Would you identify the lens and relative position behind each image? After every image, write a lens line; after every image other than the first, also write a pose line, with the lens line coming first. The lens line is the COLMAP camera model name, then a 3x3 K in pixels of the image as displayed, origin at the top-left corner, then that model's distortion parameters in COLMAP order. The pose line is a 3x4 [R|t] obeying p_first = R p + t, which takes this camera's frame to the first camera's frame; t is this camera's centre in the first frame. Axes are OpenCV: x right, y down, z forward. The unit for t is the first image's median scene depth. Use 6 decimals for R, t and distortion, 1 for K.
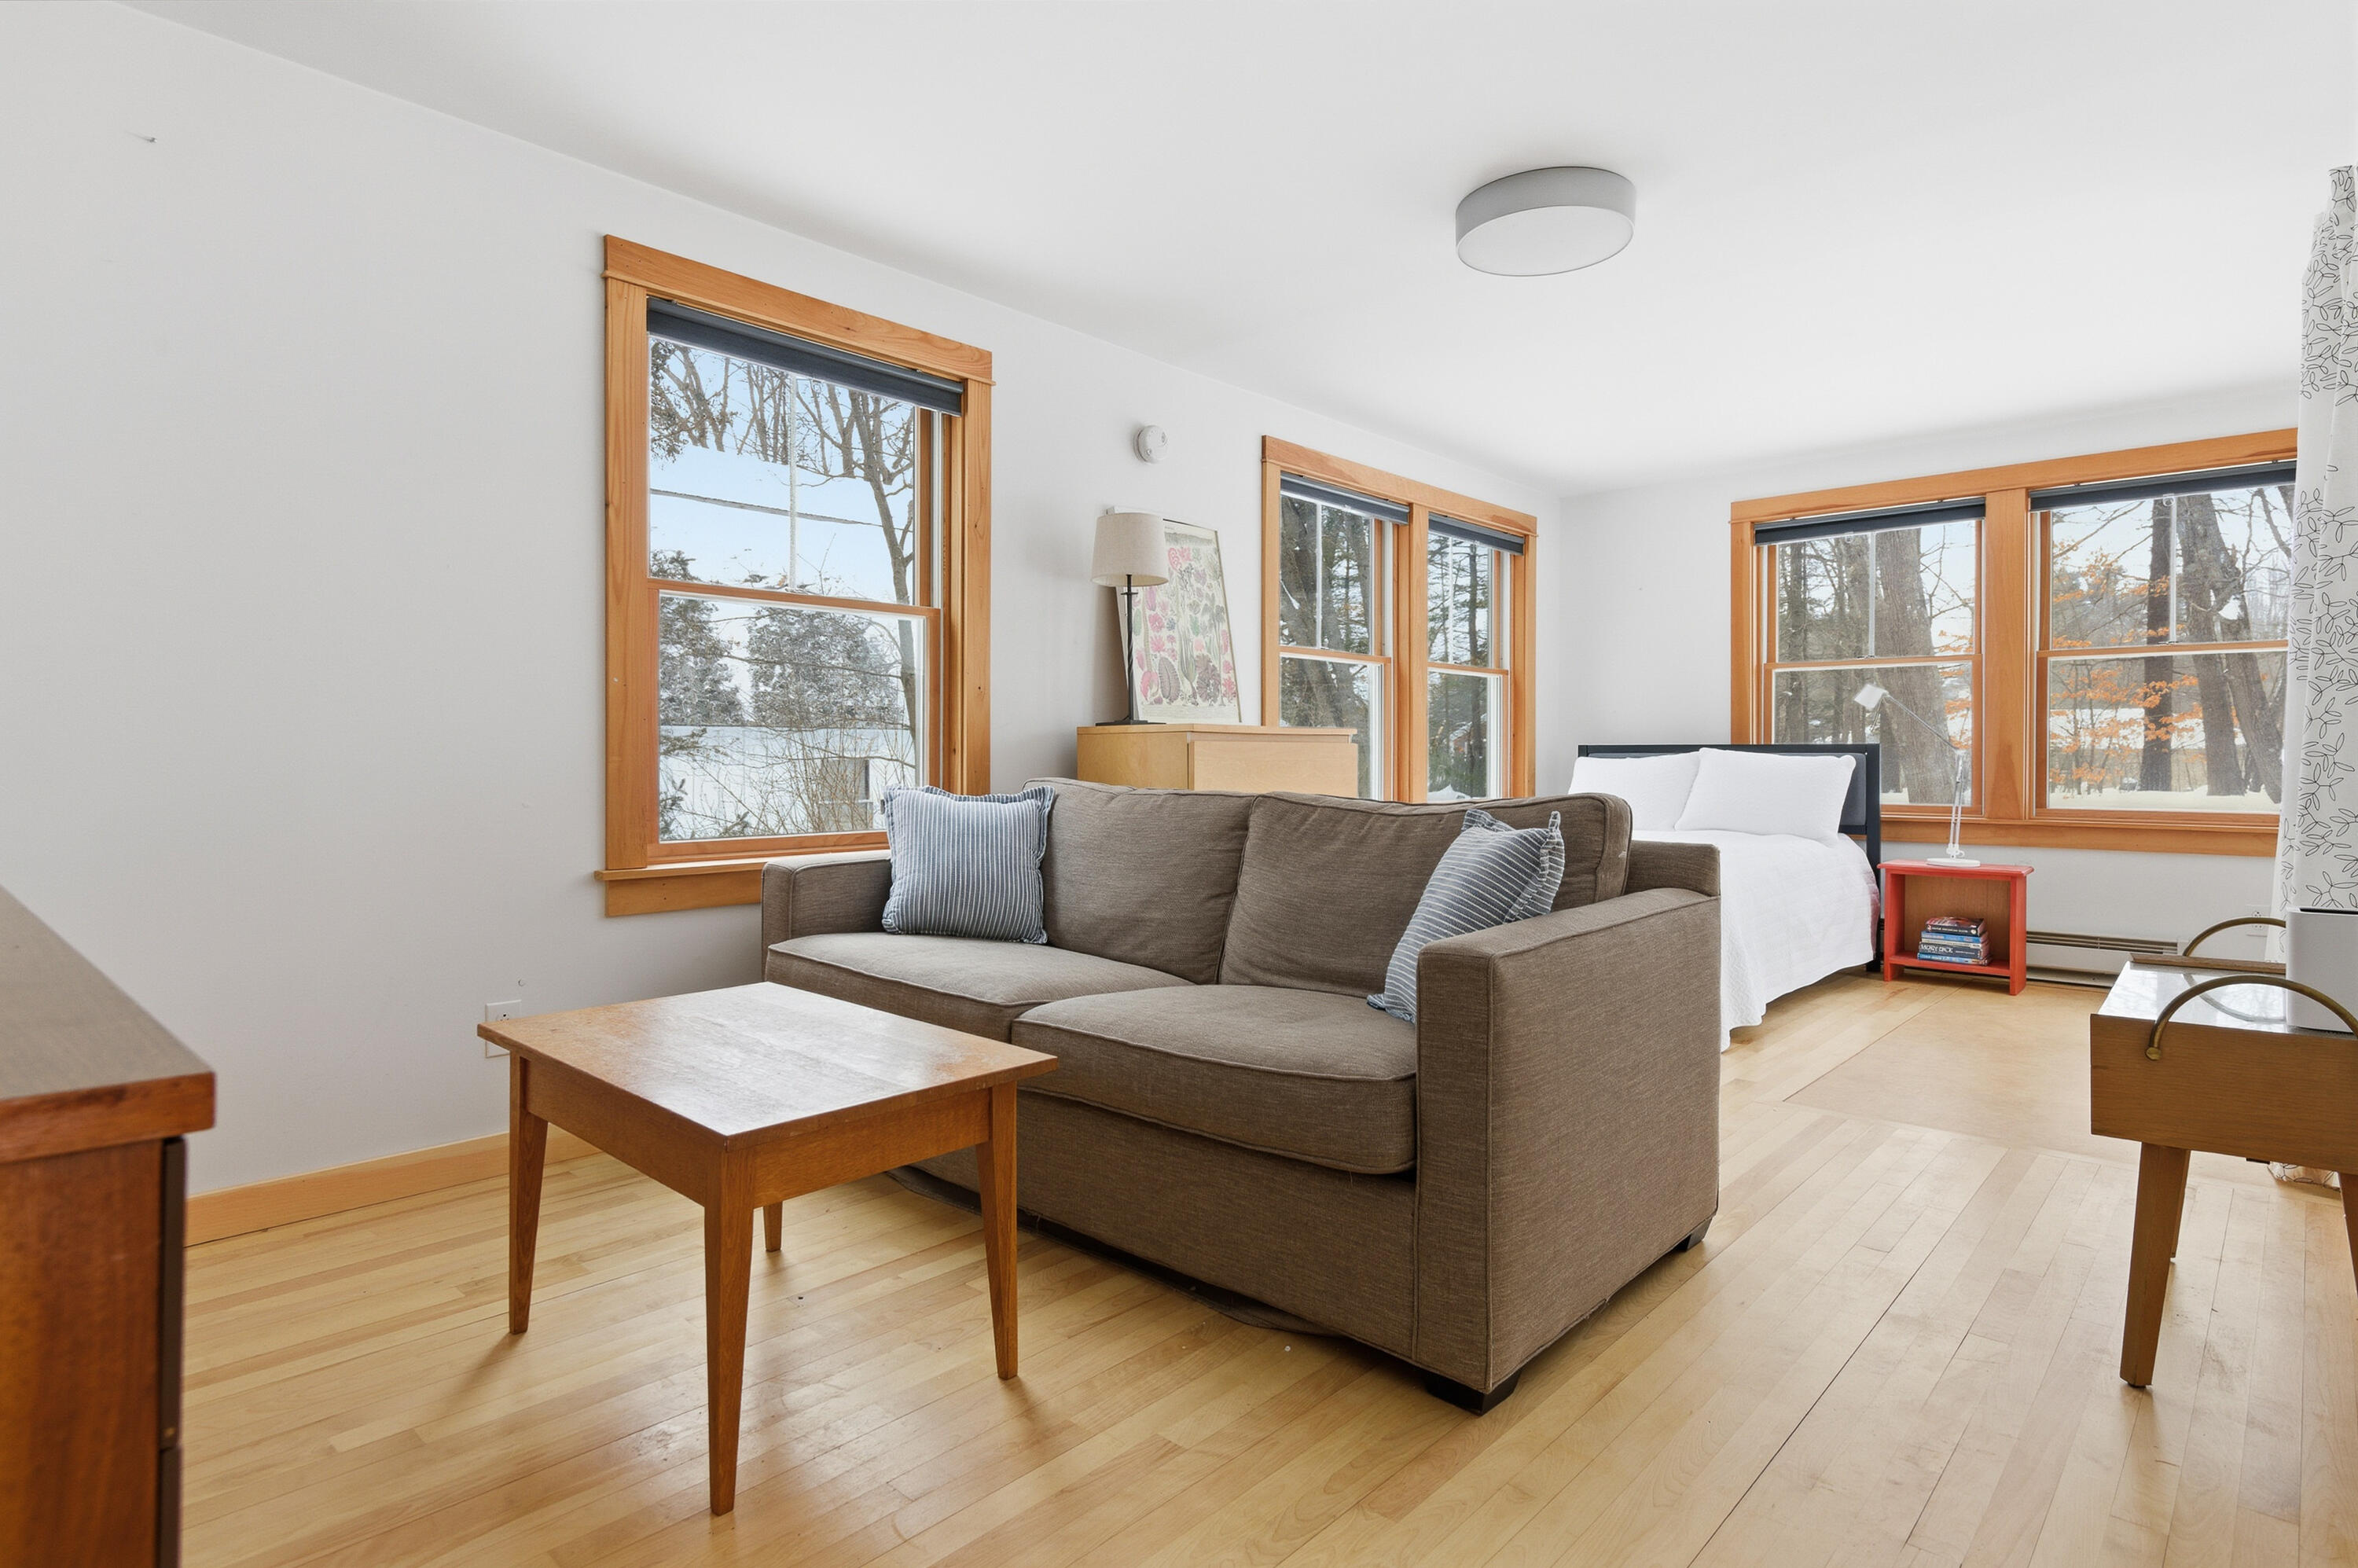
lens RADIAL K [[1264.9, 0, 1163.9], [0, 1264.9, 748.2], [0, 0, 1]] dist [-0.001606, -0.000609]
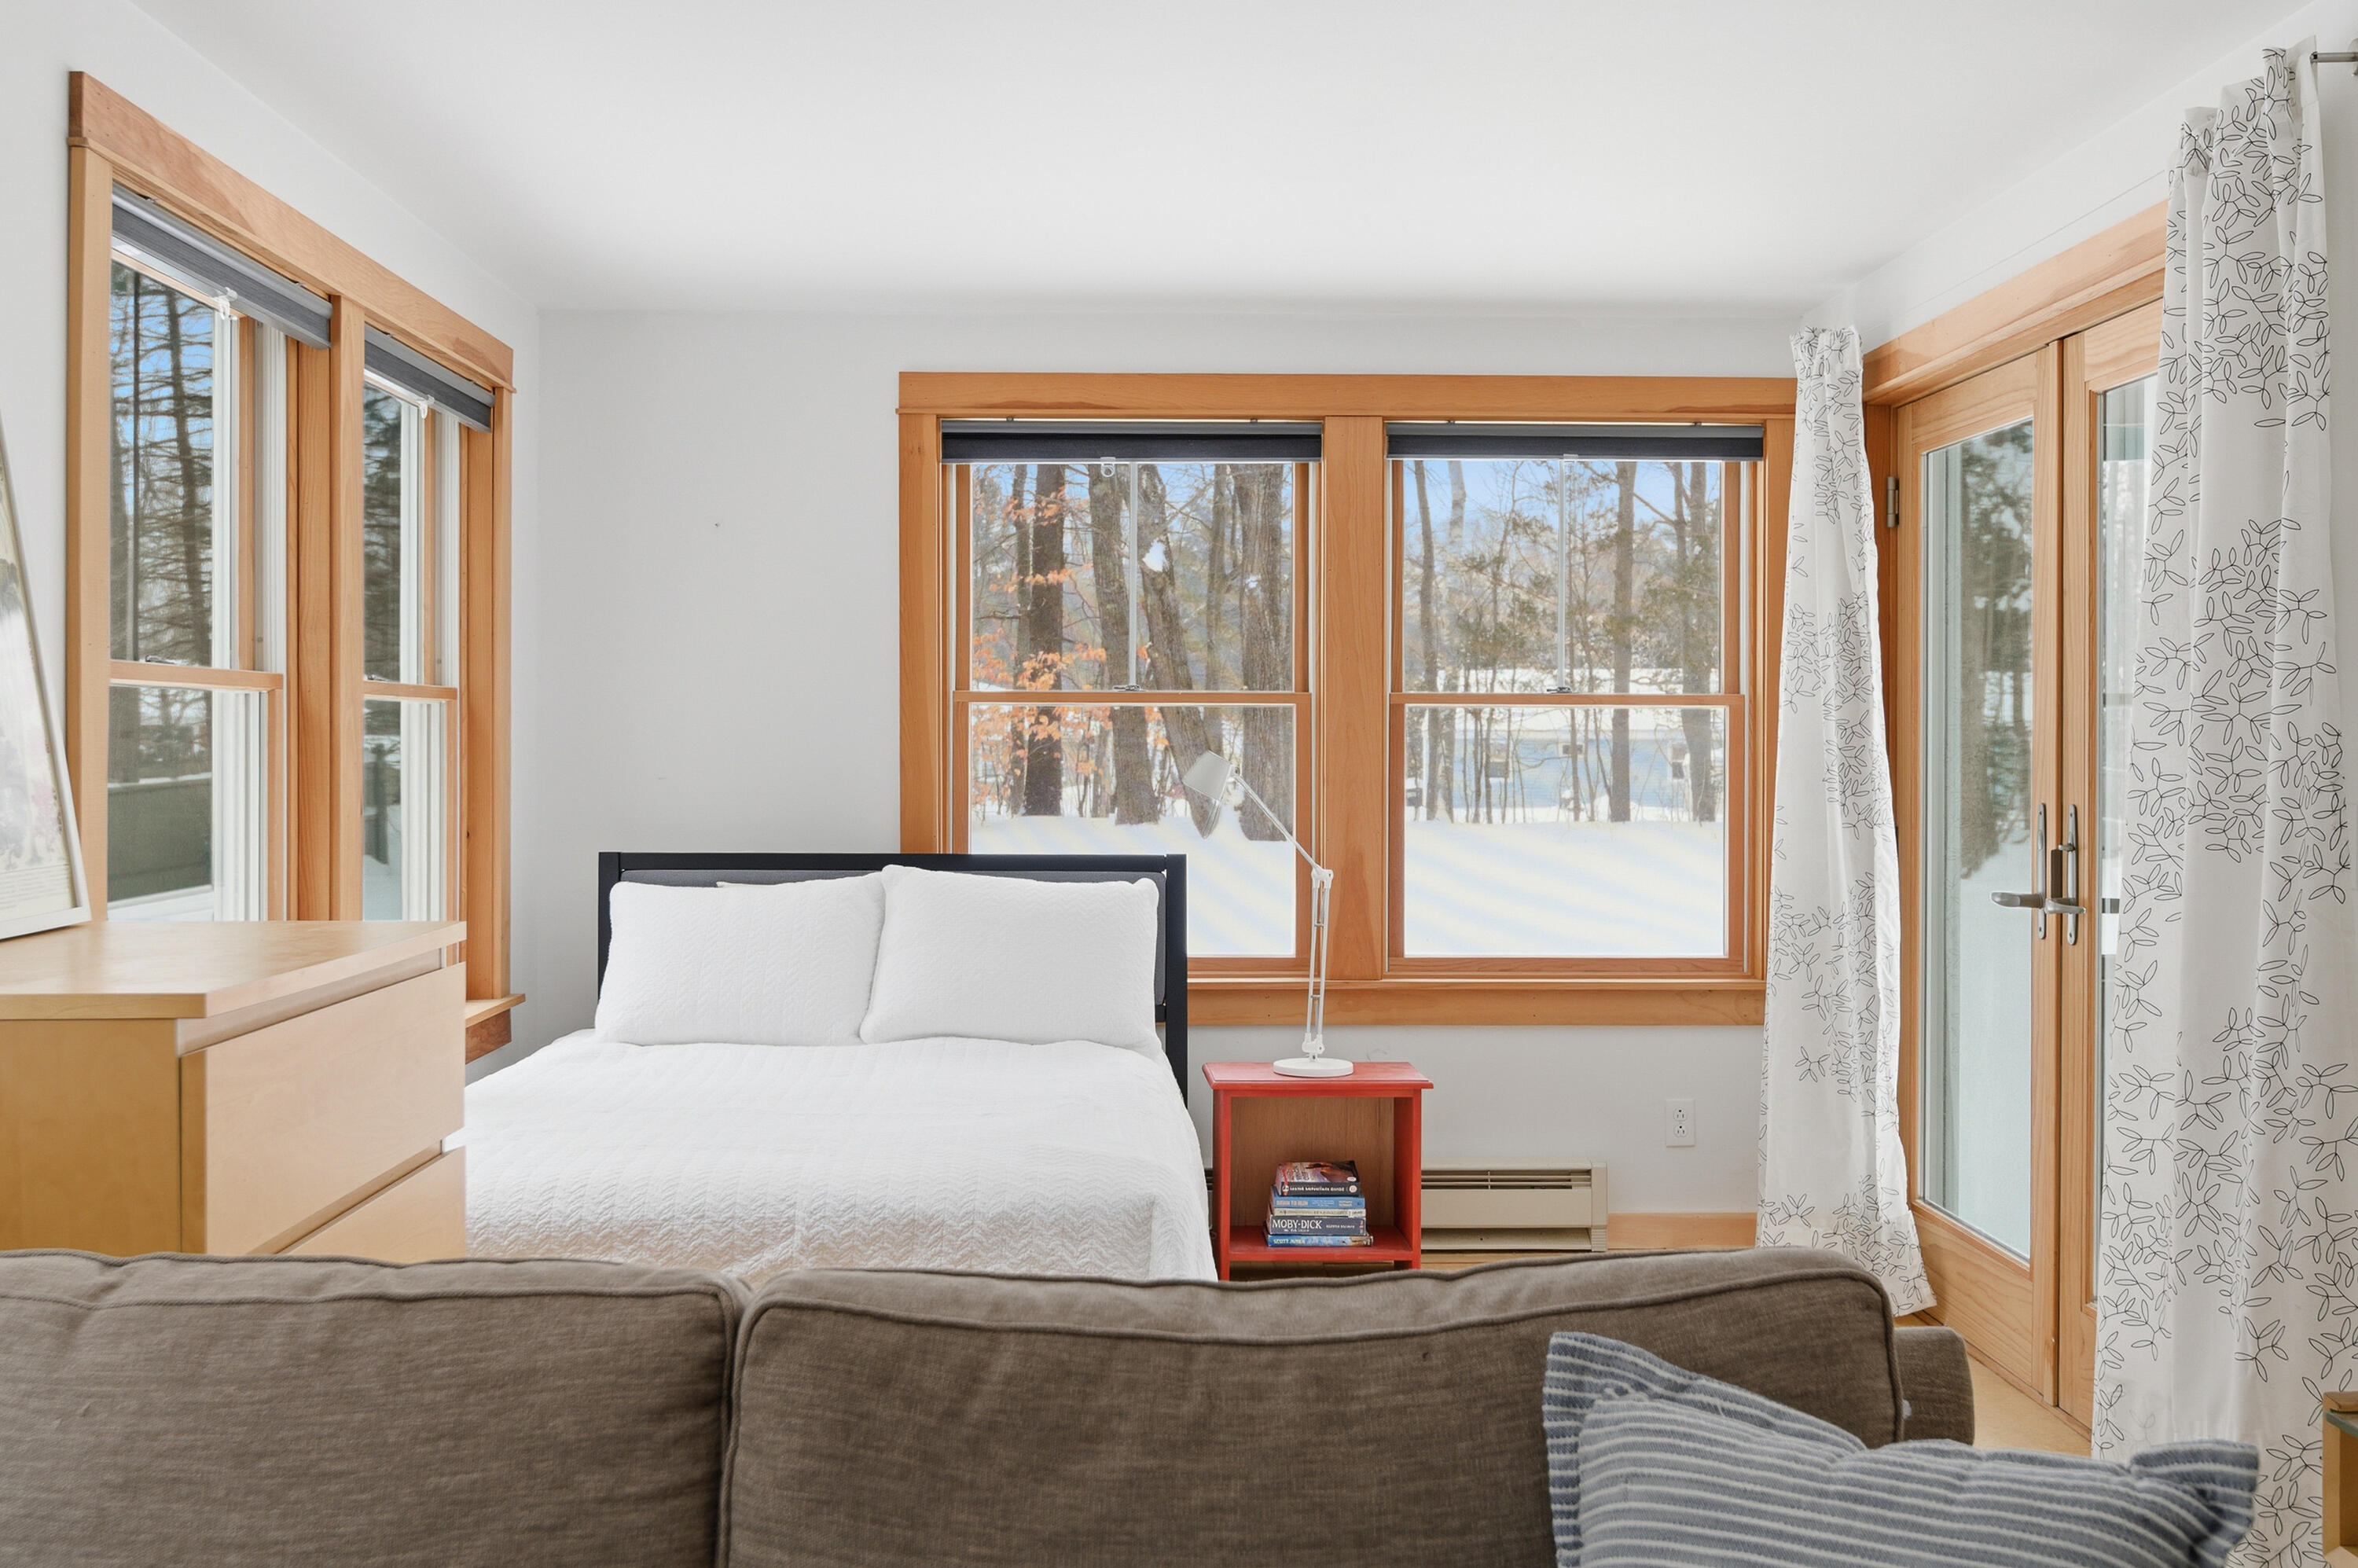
lens RADIAL K [[2319.9, 0, 1184.0], [0, 2319.9, 735.6], [0, 0, 1]] dist [0.081658, -0.226381]
pose [[0.705240, -0.000620, 0.708968, -0.158026], [-0.005192, 0.999968, 0.006040, -0.064647], [-0.708950, -0.007941, 0.705214, 0.304960]]
